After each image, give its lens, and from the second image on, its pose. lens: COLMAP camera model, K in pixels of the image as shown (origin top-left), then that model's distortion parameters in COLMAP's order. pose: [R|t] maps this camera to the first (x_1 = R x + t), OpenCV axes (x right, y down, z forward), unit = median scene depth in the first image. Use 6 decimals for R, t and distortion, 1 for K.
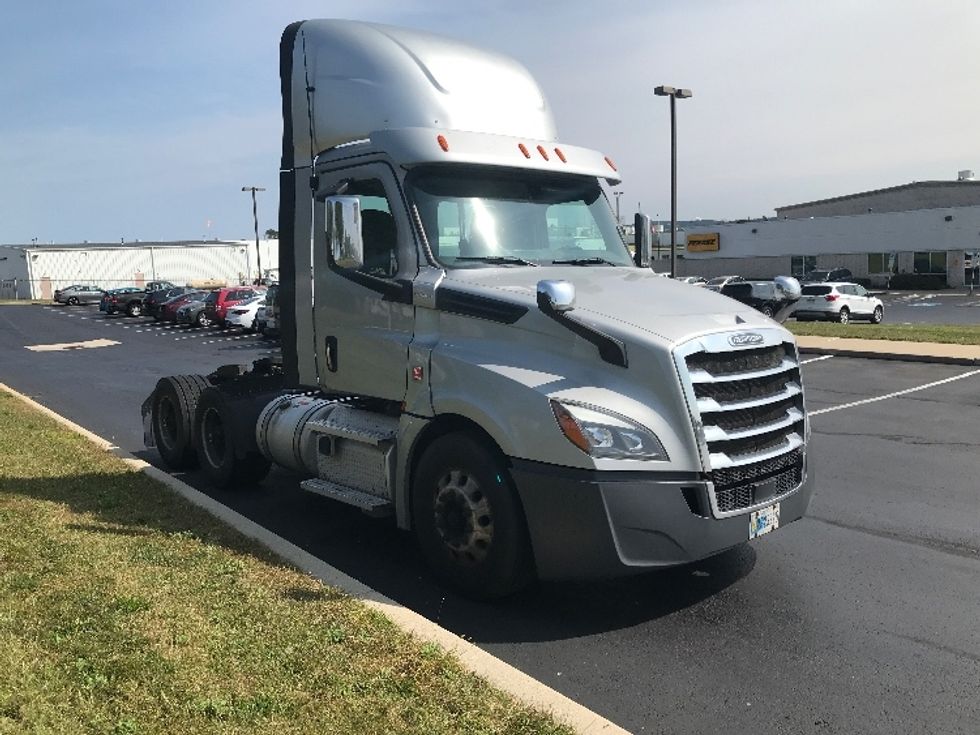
lens RADIAL K [[818.5, 0, 489.9], [0, 818.5, 371.4], [0, 0, 1]] dist [-0.001156, -0.004274]
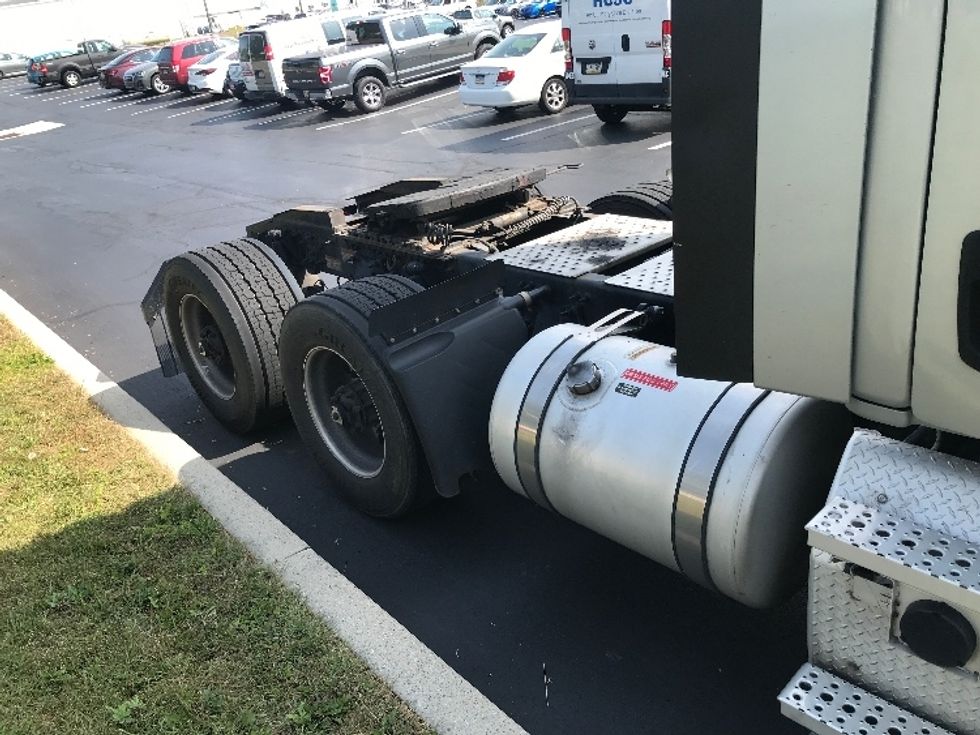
lens RADIAL K [[818.5, 0, 489.9], [0, 818.5, 371.4], [0, 0, 1]] dist [-0.001156, -0.004274]
pose [[0.995777, -0.091260, 0.009988, -0.085689], [0.083866, 0.948522, 0.305406, -0.021505], [-0.037345, -0.303278, 0.952170, 0.193469]]
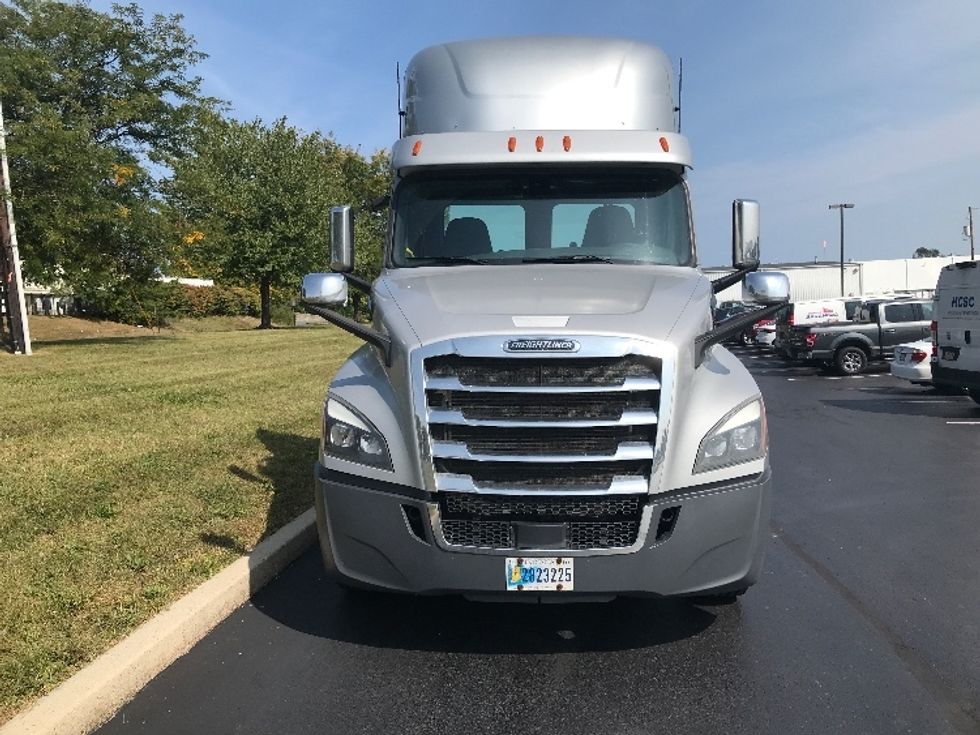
lens RADIAL K [[806.5, 0, 490.2], [0, 806.5, 359.9], [0, 0, 1]] dist [0.039528, -0.013379]
pose [[0.721189, 0.059802, -0.690152, 0.181943], [-0.087570, 0.996145, -0.005191, -0.003683], [0.687181, 0.064181, 0.723645, 0.084071]]
